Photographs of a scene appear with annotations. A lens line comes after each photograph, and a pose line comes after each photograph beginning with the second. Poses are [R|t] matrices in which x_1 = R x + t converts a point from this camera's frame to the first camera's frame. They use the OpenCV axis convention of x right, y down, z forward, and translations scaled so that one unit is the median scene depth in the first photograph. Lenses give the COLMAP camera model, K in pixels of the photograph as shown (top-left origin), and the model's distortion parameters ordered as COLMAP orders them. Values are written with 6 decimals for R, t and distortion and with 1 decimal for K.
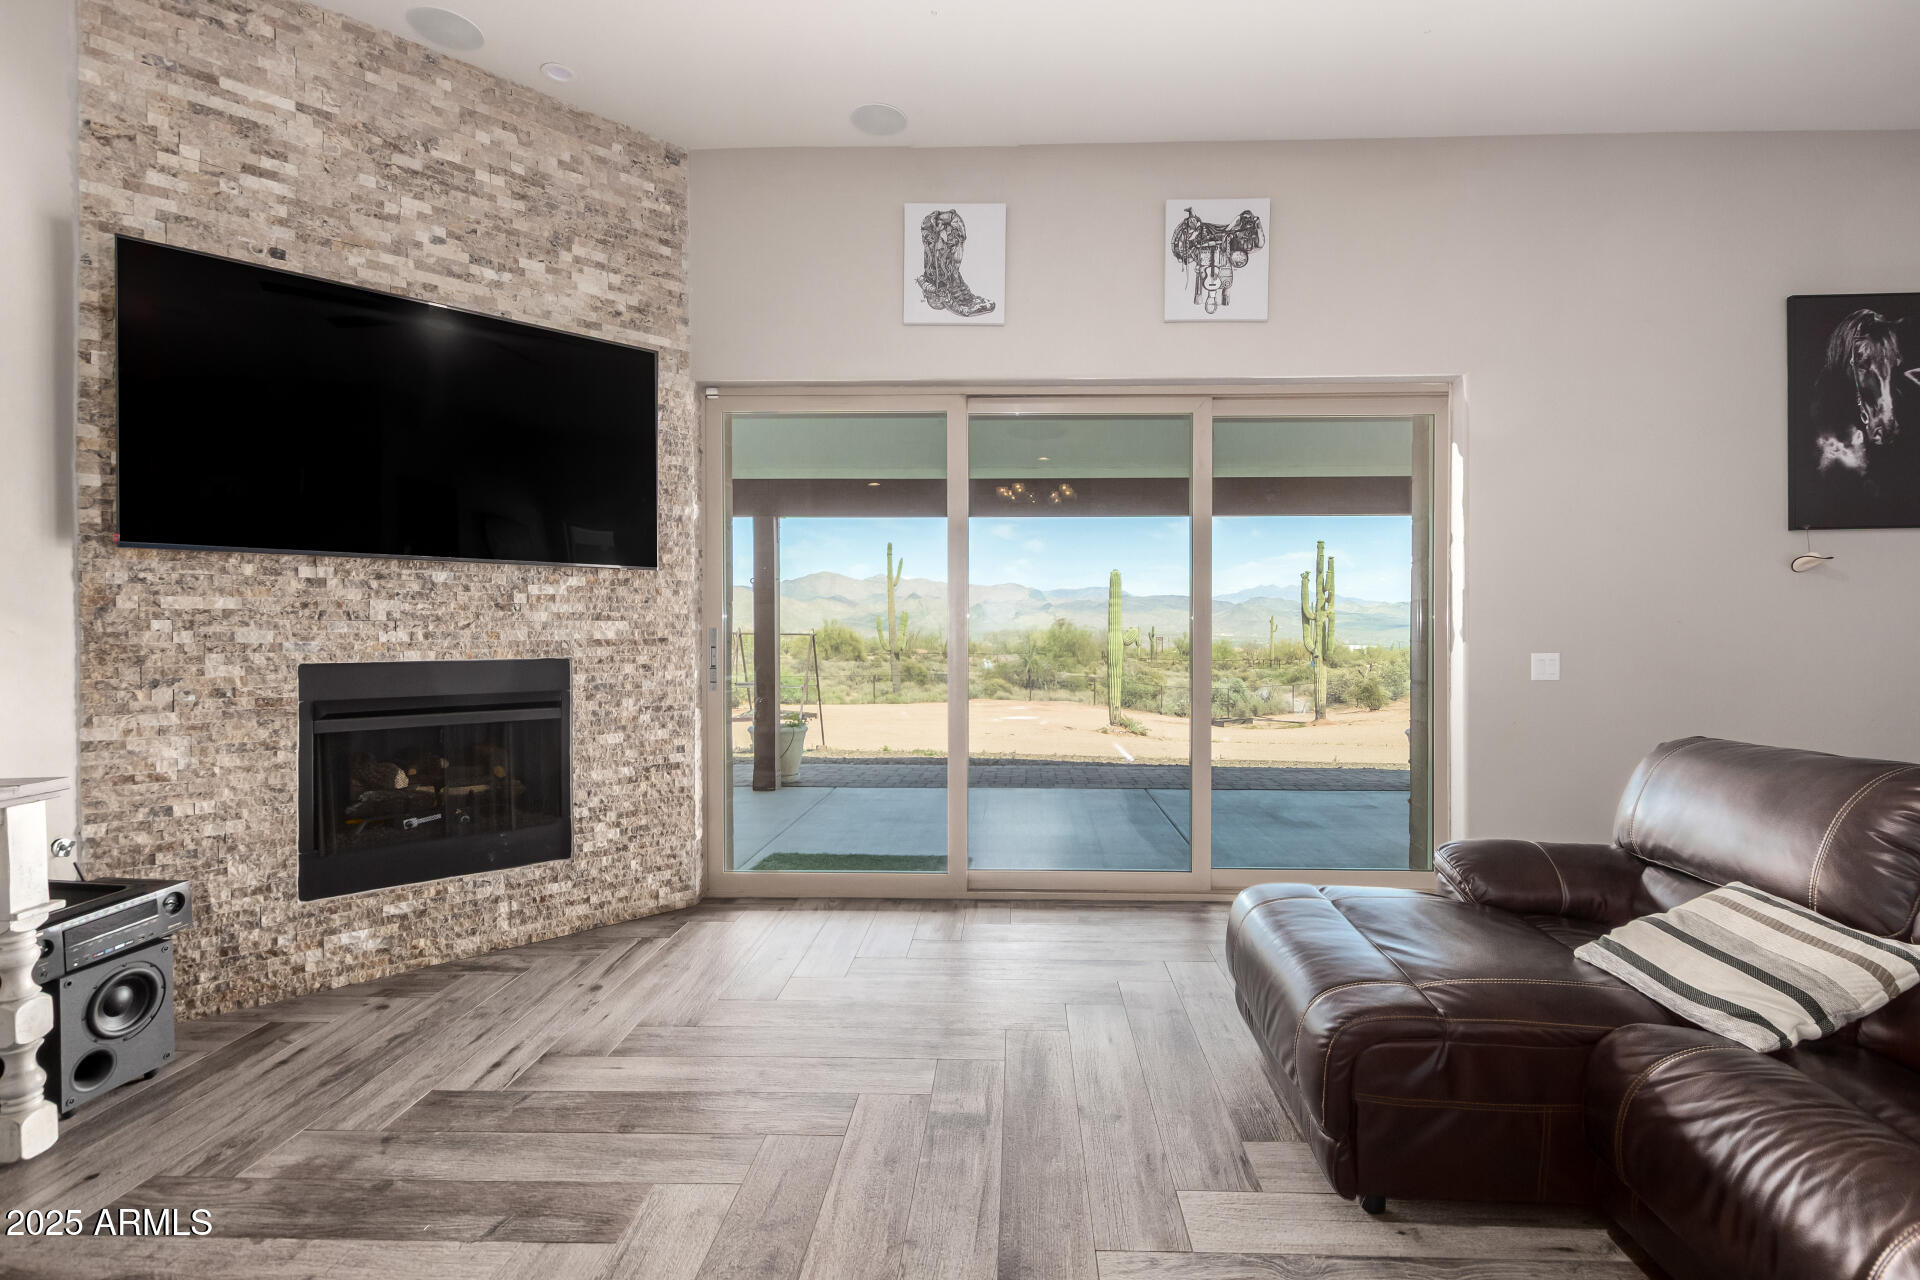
lens RADIAL K [[891.2, 0, 1007.9], [0, 891.2, 632.8], [0, 0, 1]] dist [0.006236, -0.002438]
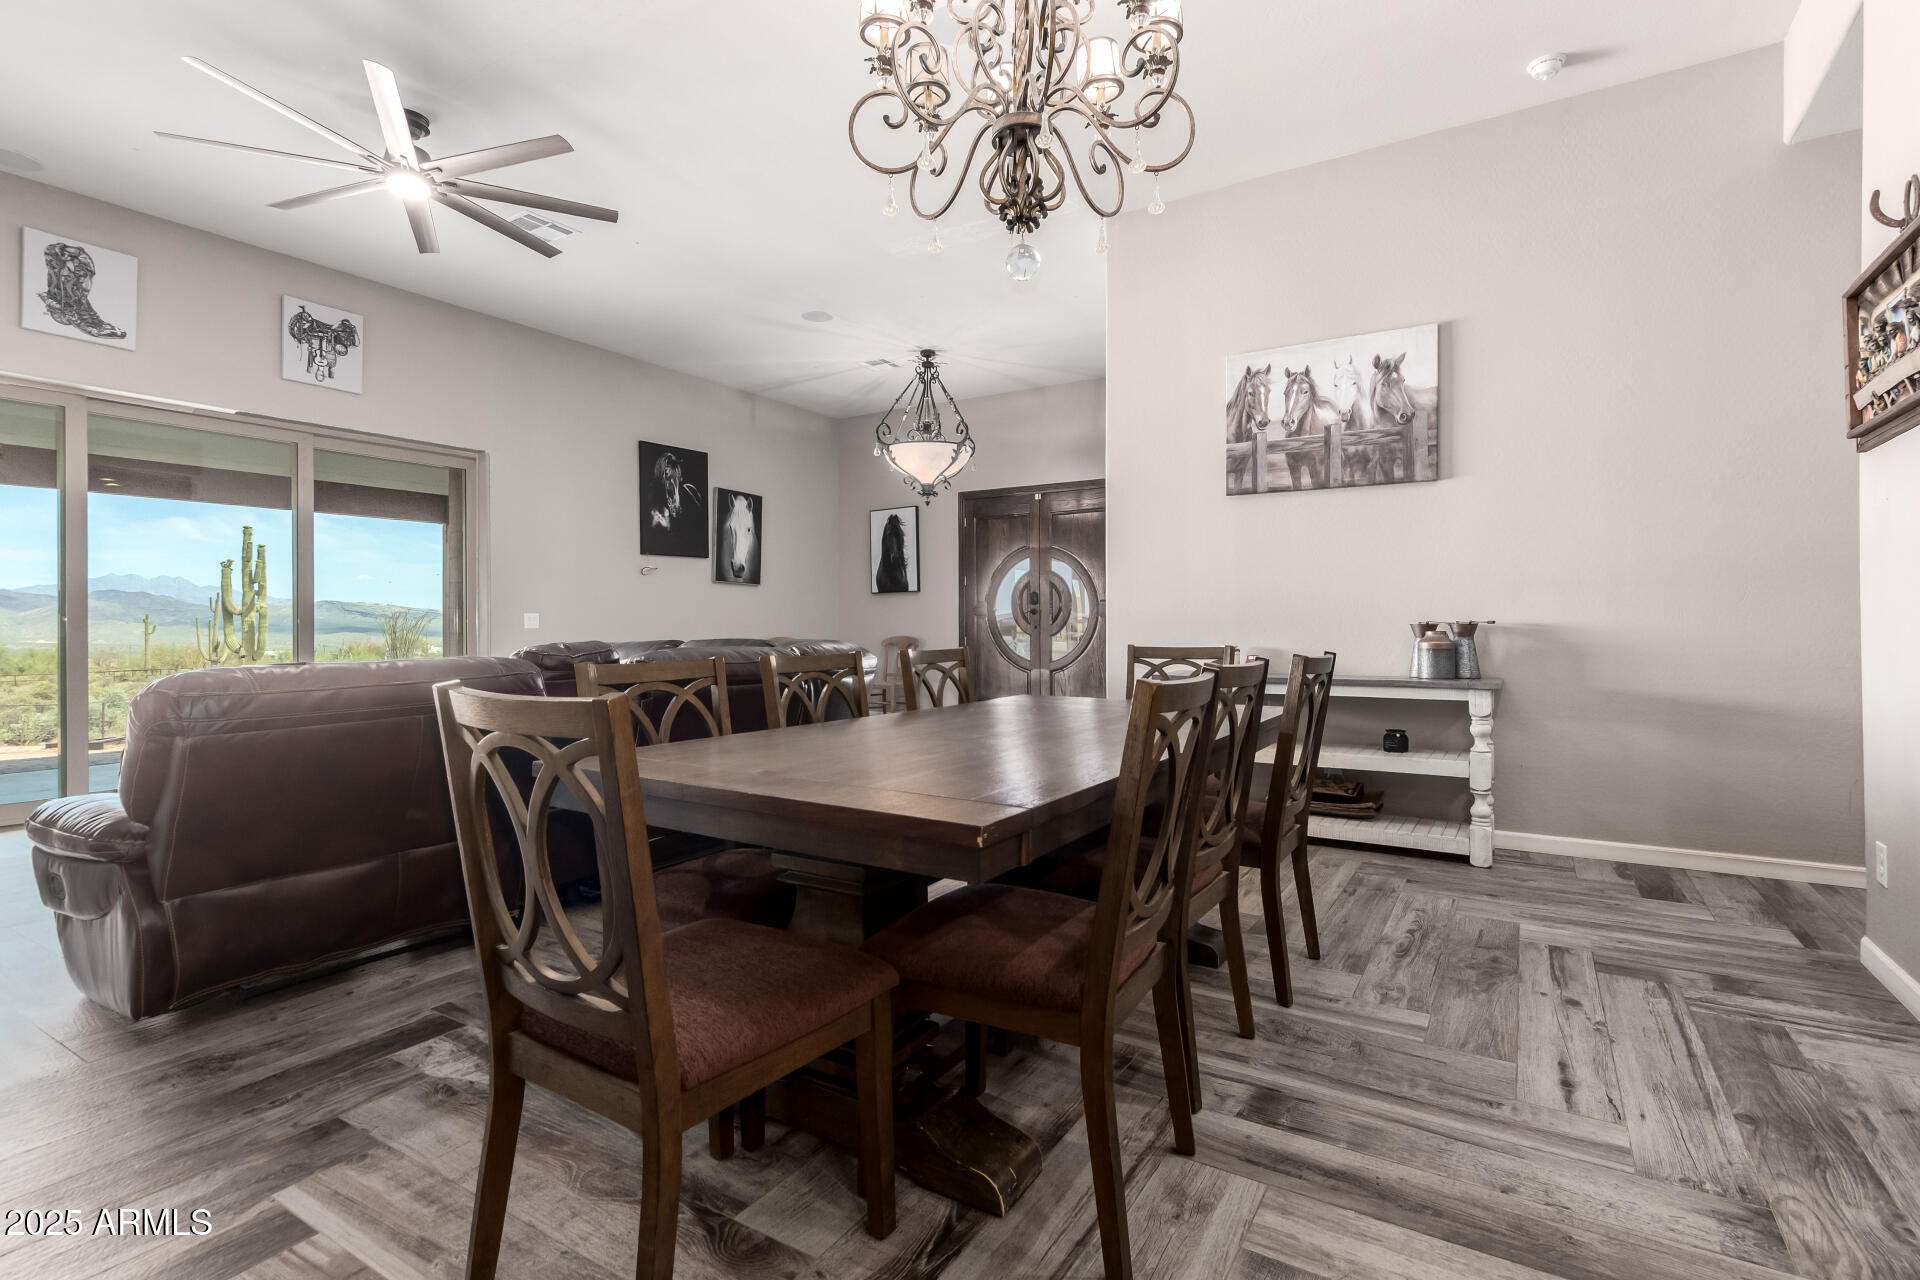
lens RADIAL K [[891.2, 0, 952.2], [0, 891.2, 629.8], [0, 0, 1]] dist [0.006236, -0.002438]
pose [[0.523607, -0.005694, 0.851941, -0.515967], [0.009051, 0.999958, 0.001121, 0.065754], [-0.851912, 0.007124, 0.523637, -0.704799]]
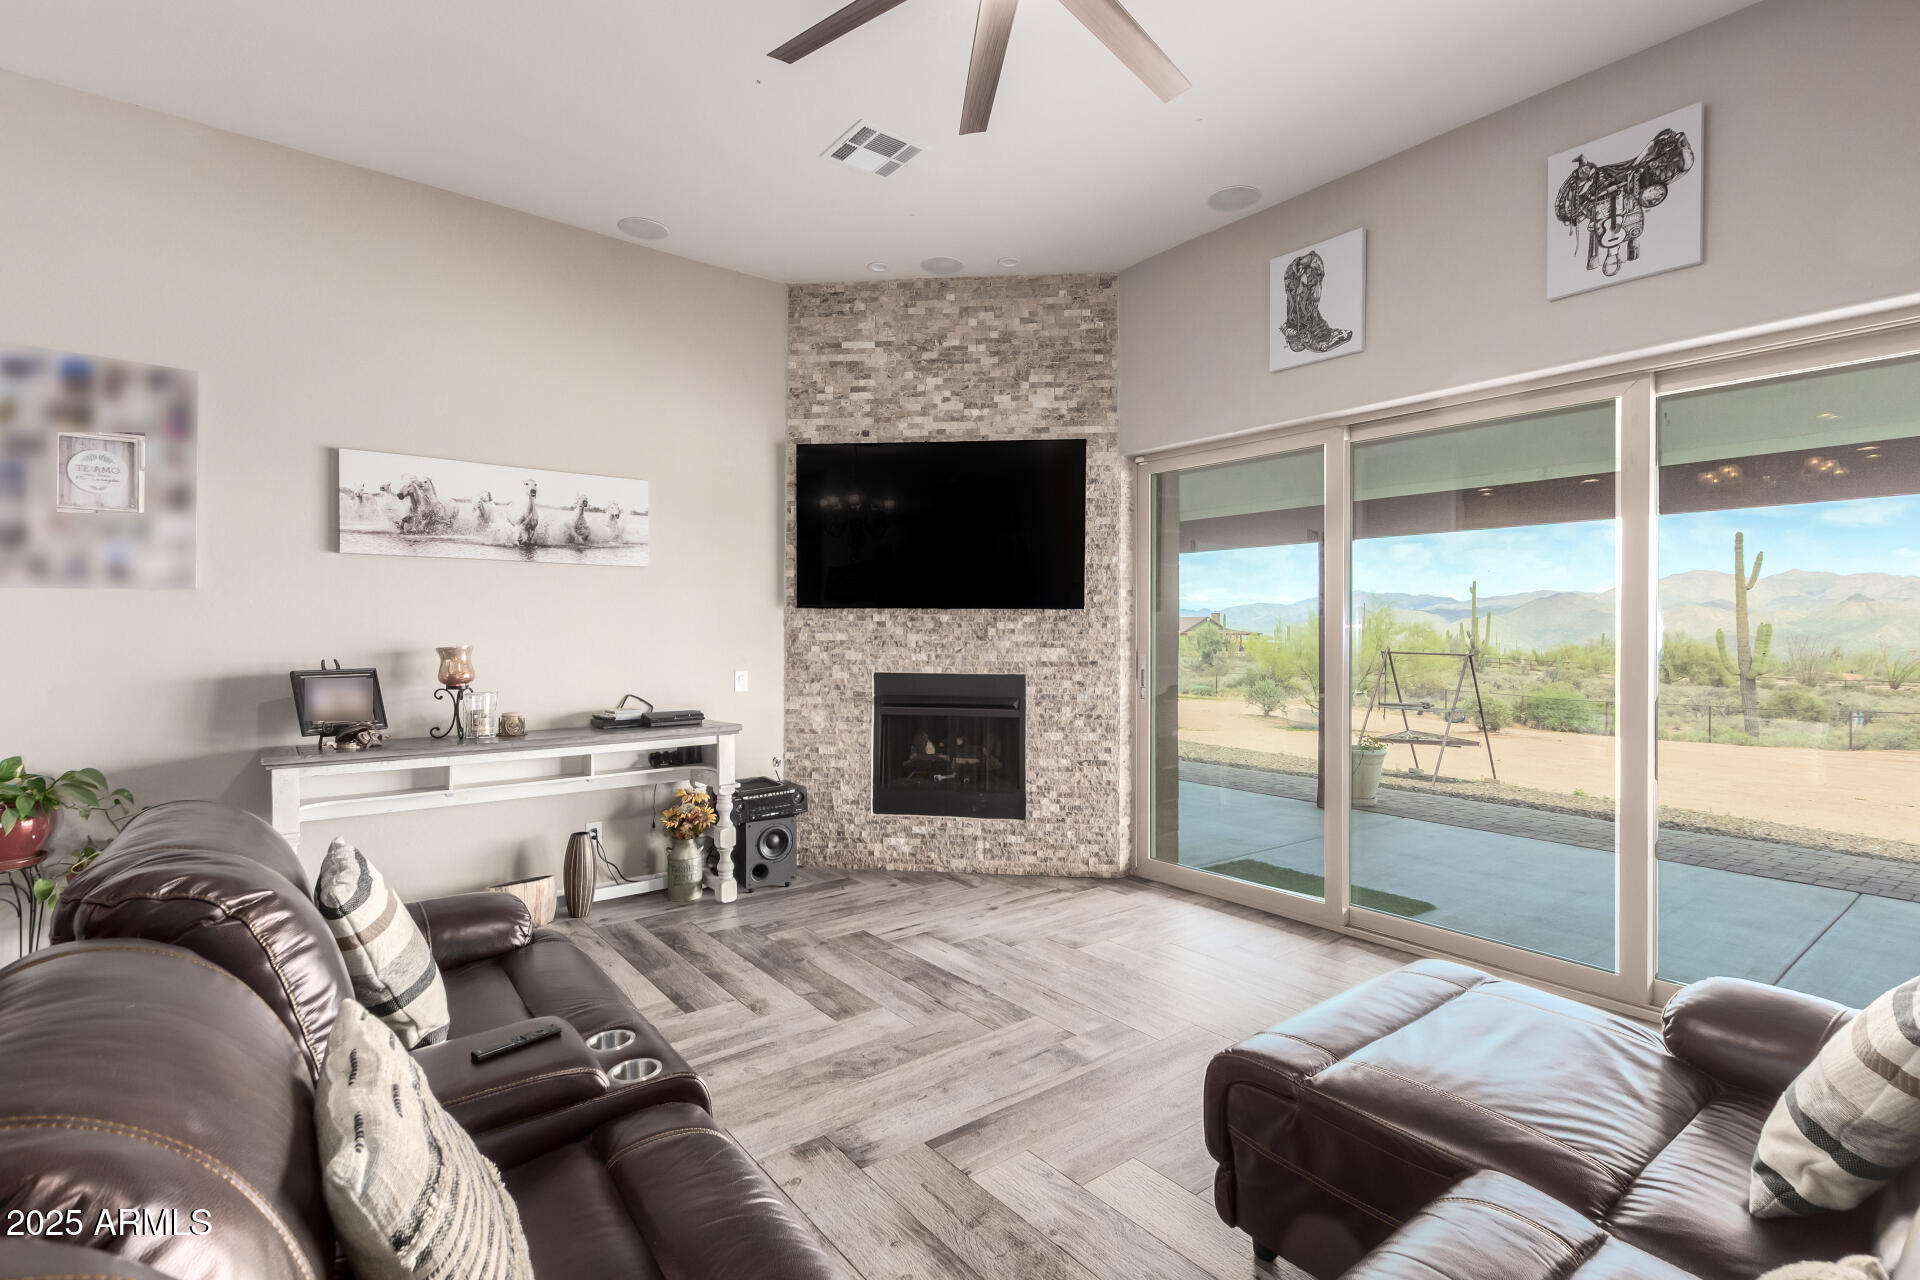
lens RADIAL K [[891.2, 0, 954.8], [0, 891.2, 634.2], [0, 0, 1]] dist [0.006236, -0.002438]
pose [[0.634105, 0.003906, -0.773237, 0.502368], [-0.013049, 0.999899, -0.005651, -0.024751], [0.773137, 0.013674, 0.634092, 0.040660]]
